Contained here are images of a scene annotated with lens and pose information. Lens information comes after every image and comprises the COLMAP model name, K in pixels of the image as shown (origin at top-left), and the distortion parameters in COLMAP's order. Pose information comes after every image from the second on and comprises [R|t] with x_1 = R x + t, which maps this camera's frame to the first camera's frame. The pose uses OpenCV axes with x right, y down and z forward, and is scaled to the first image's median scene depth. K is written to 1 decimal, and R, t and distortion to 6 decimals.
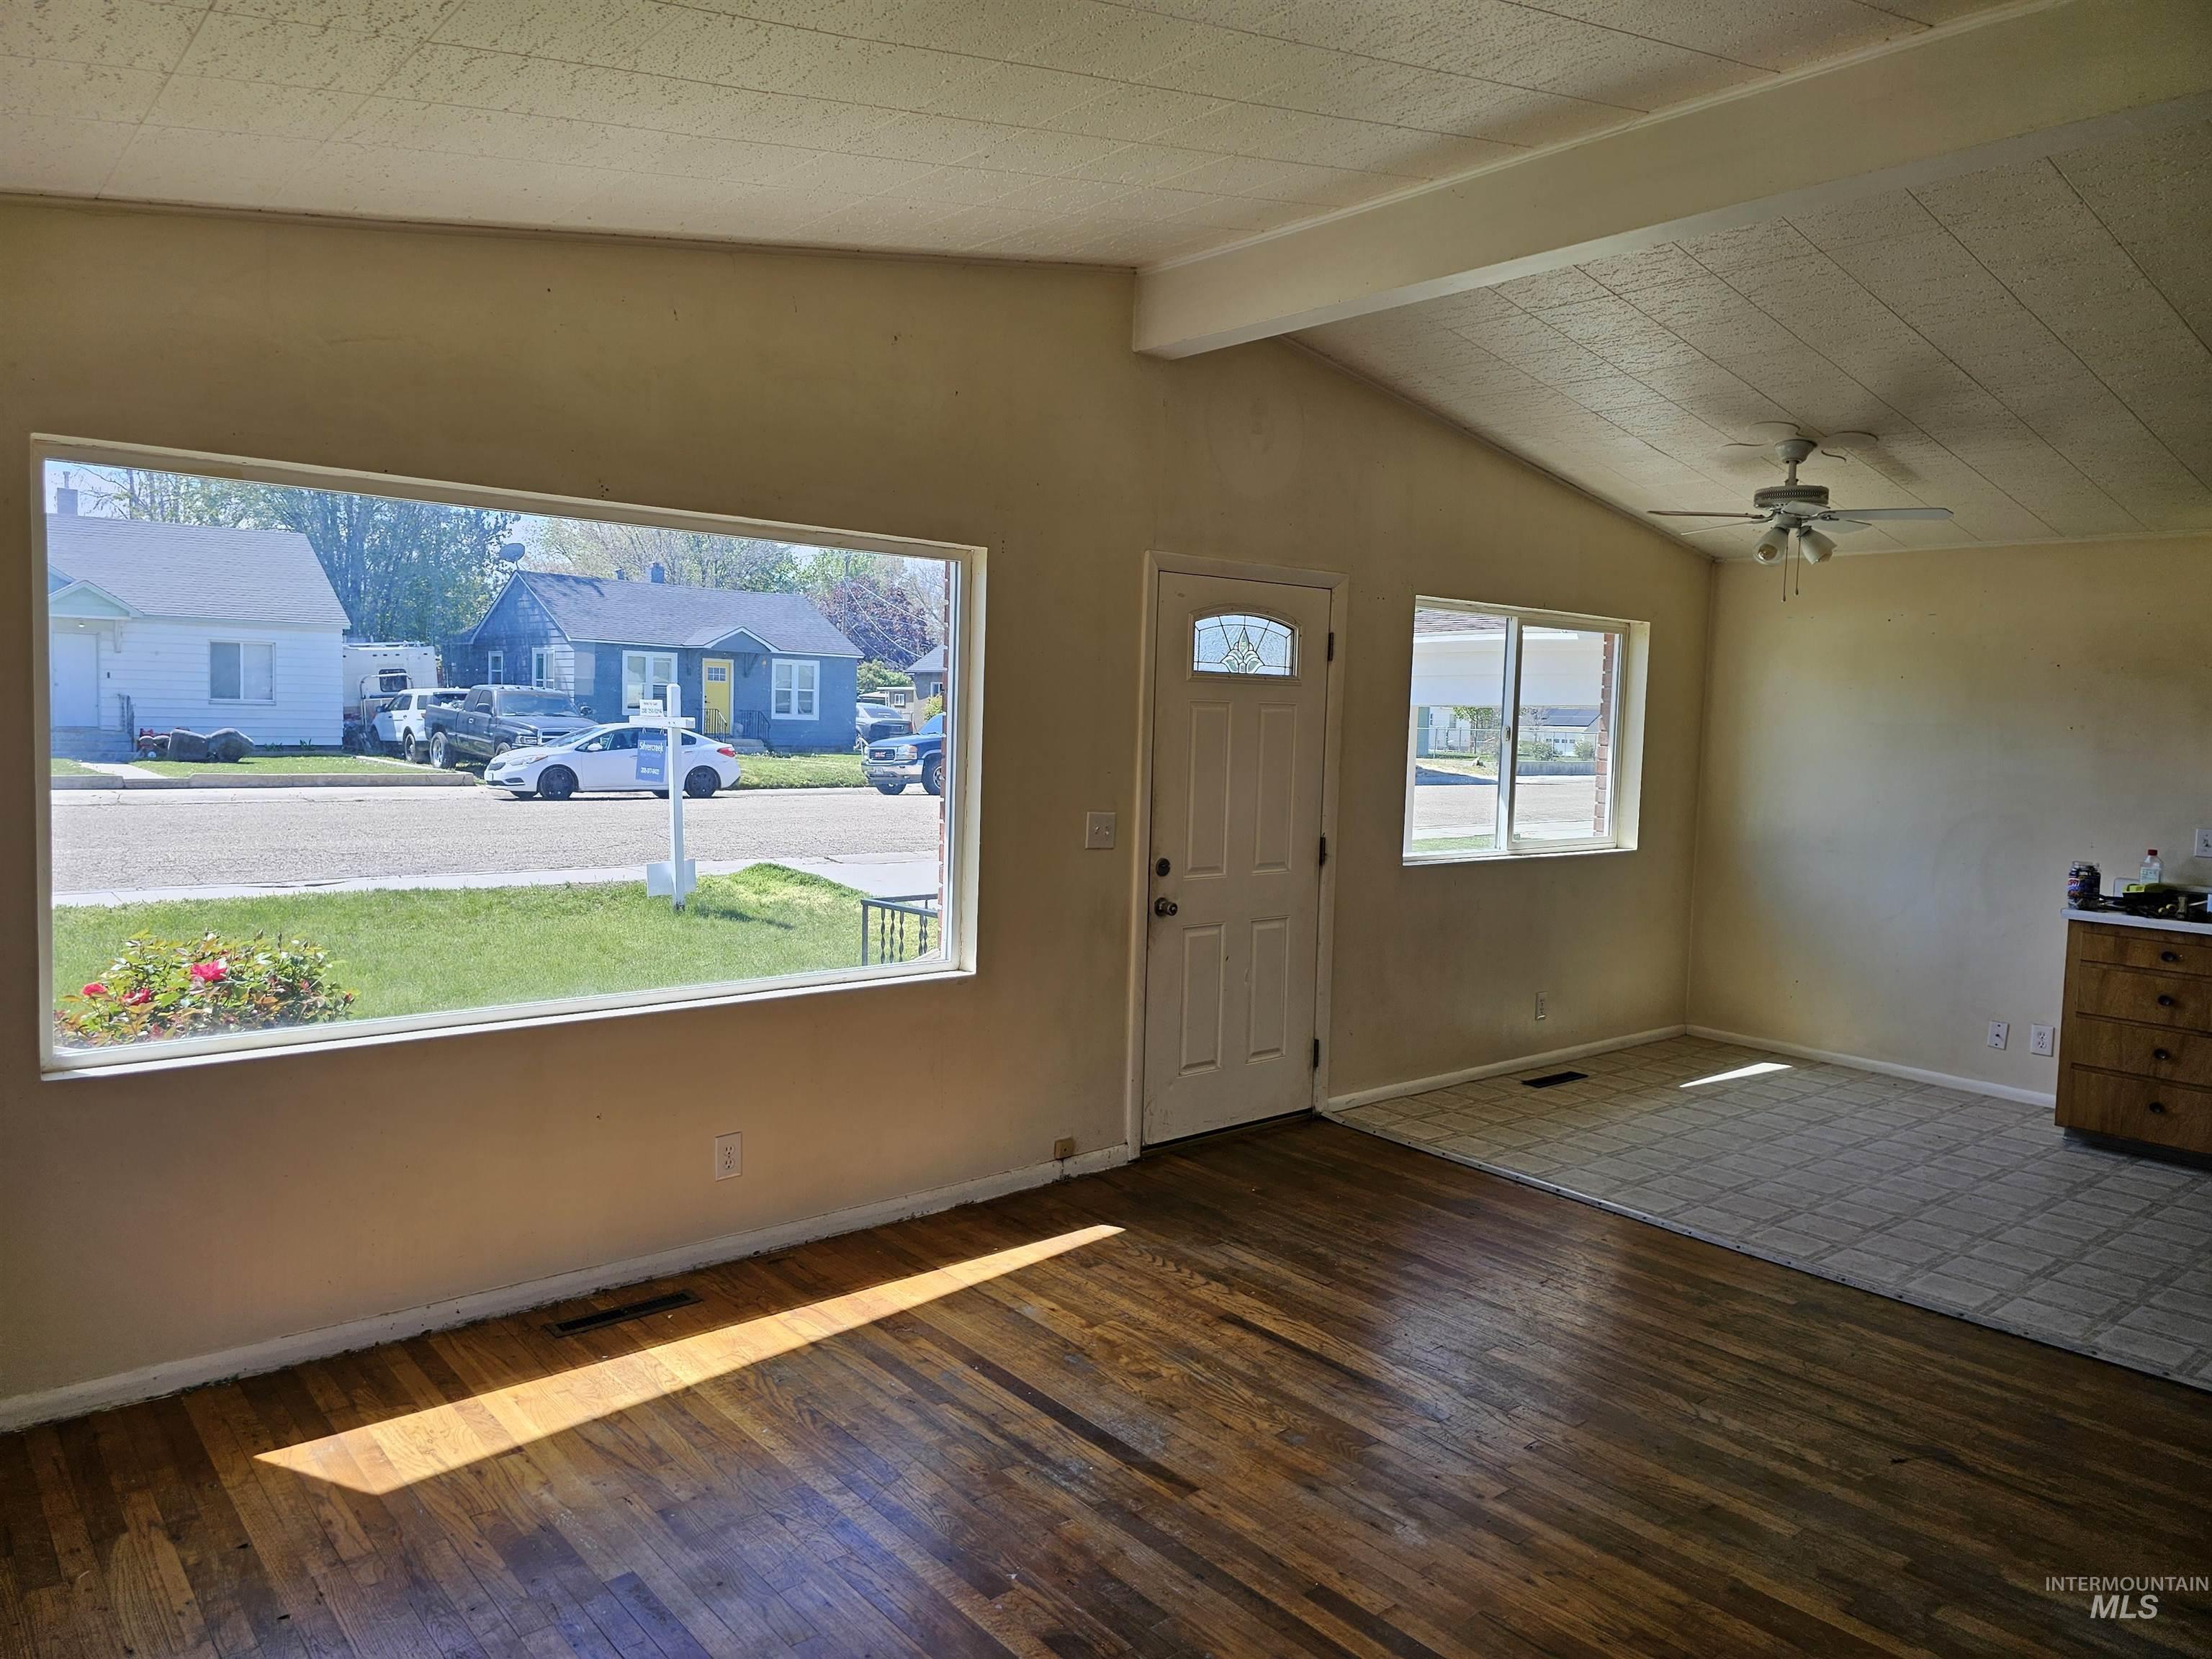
lens RADIAL K [[1464.9, 0, 1104.8], [0, 1464.9, 792.6], [0, 0, 1]] dist [0.082081, -0.061240]
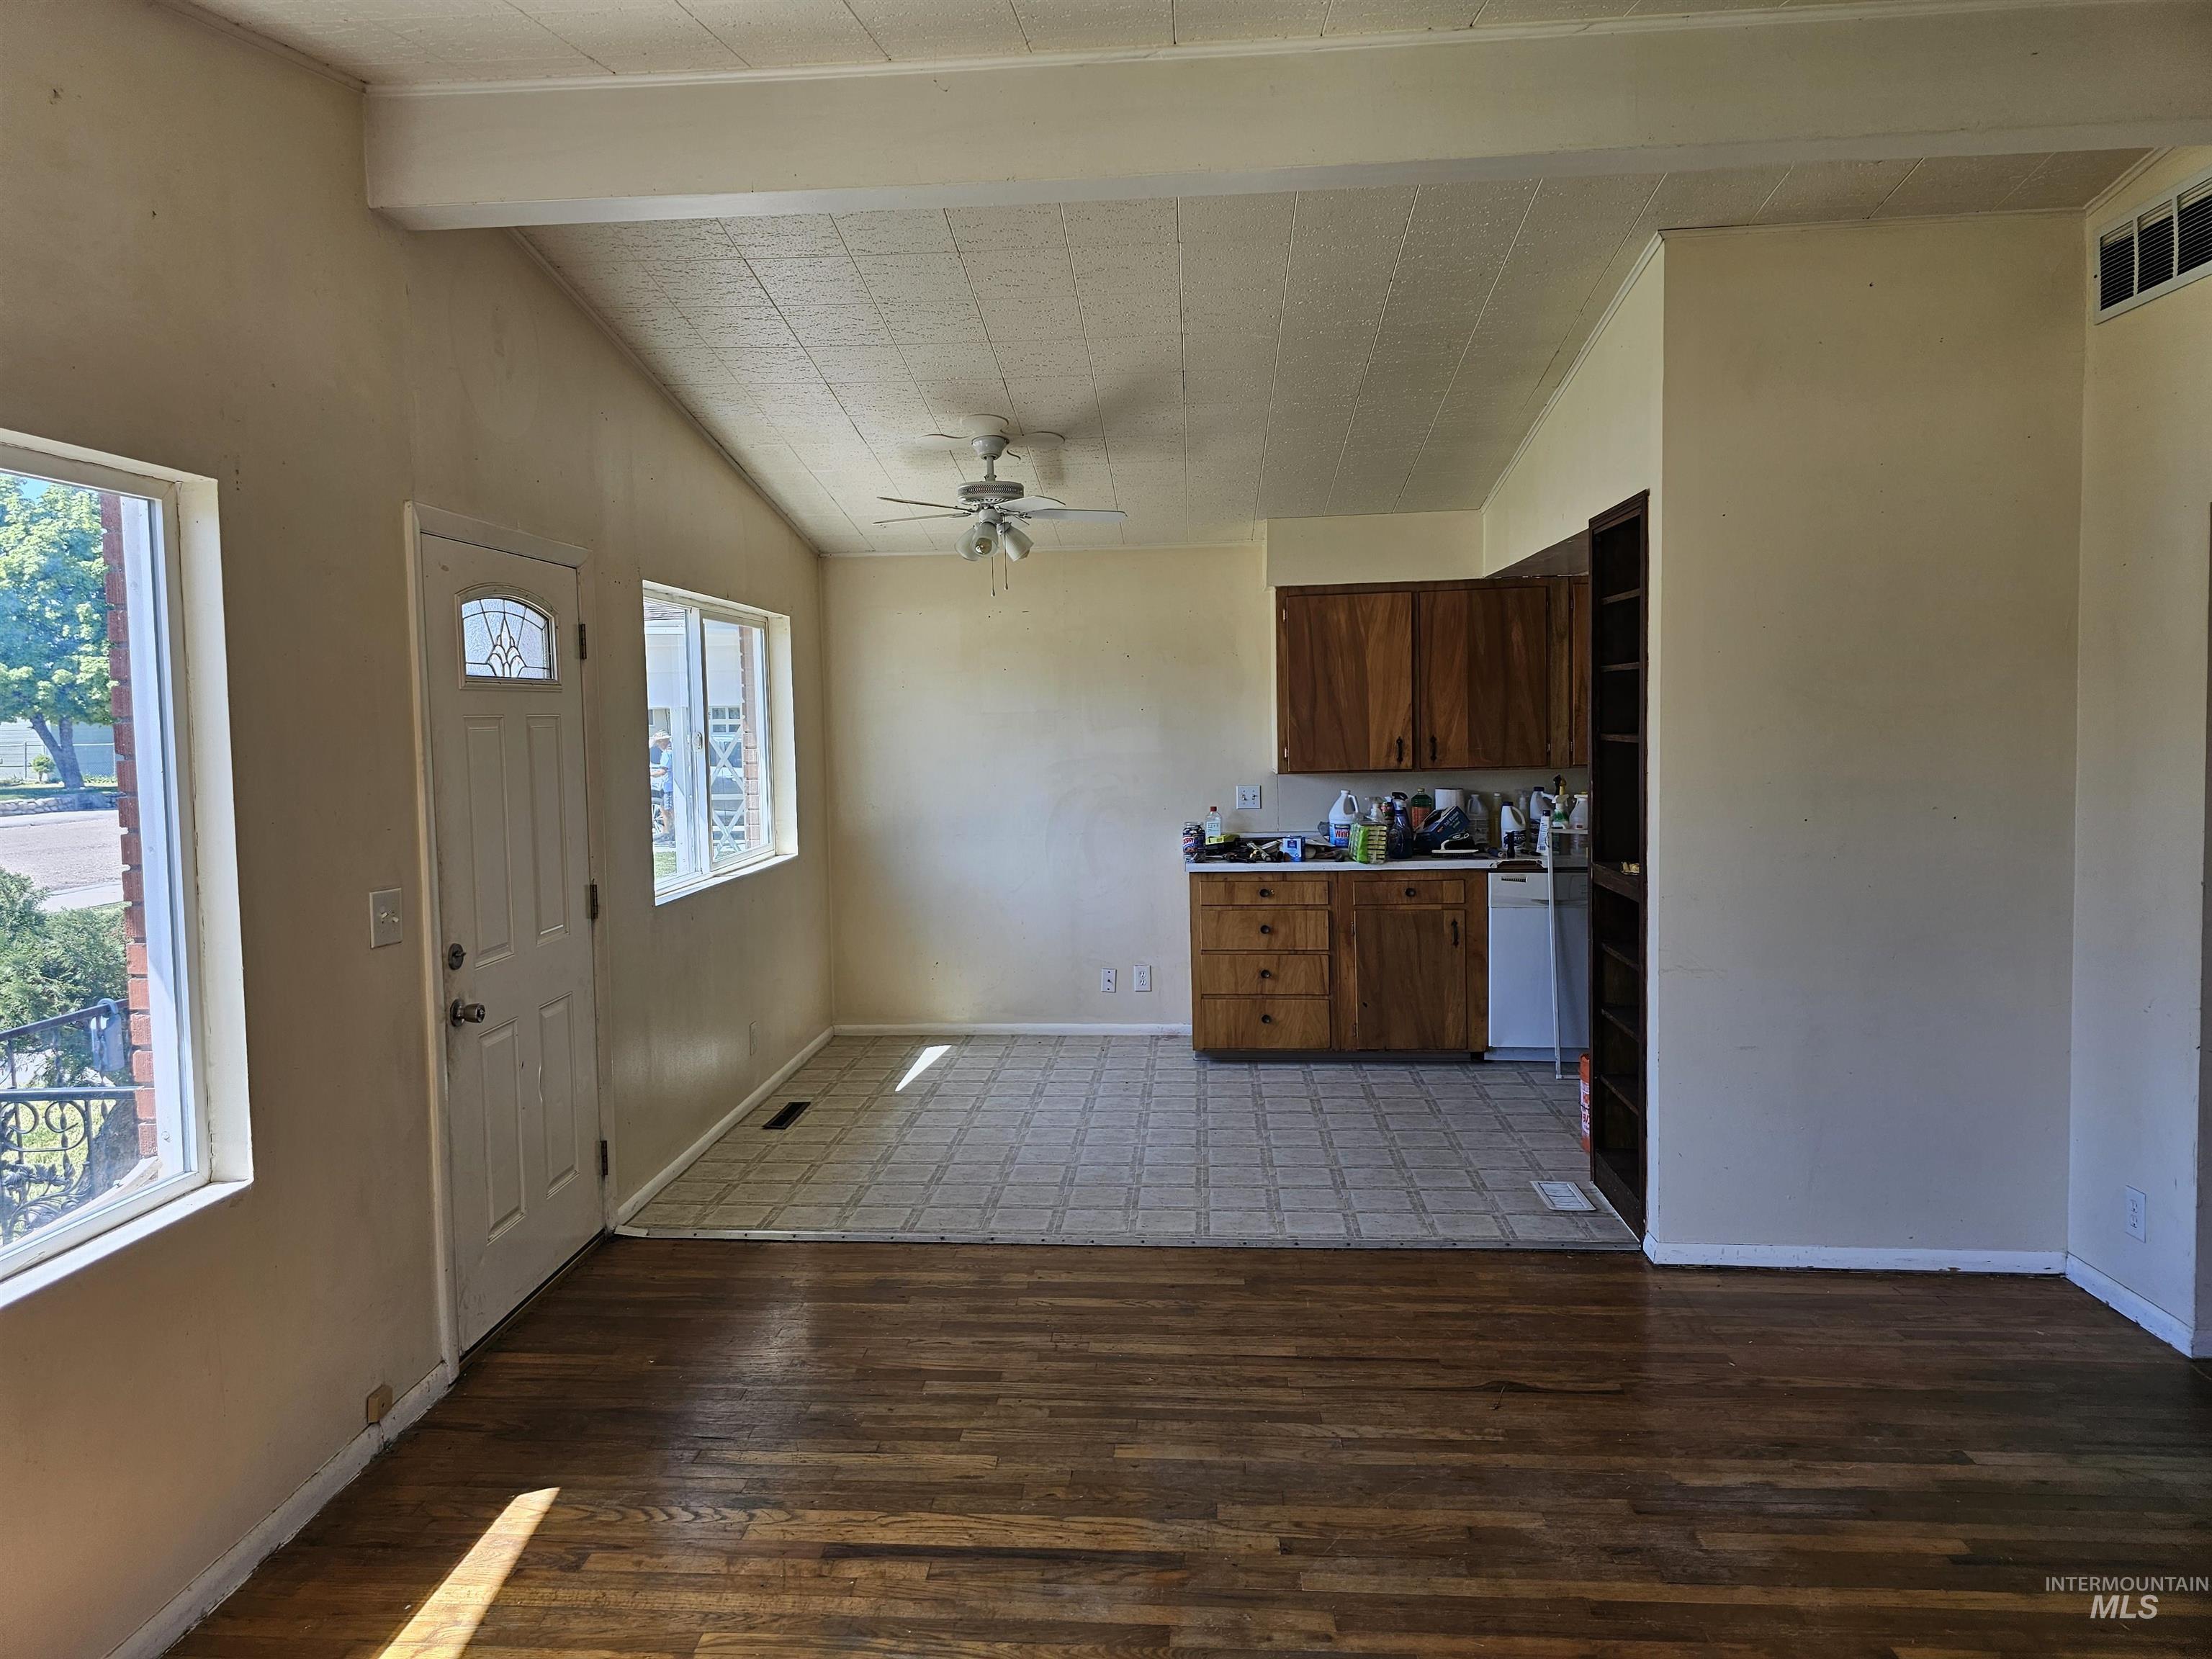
lens RADIAL K [[1464.9, 0, 1104.8], [0, 1464.9, 792.6], [0, 0, 1]] dist [0.082081, -0.061240]
pose [[0.719327, -0.082653, 0.689737, -0.222556], [0.081575, 0.996077, 0.034288, -0.026264], [-0.689865, 0.031601, 0.723248, 0.266080]]
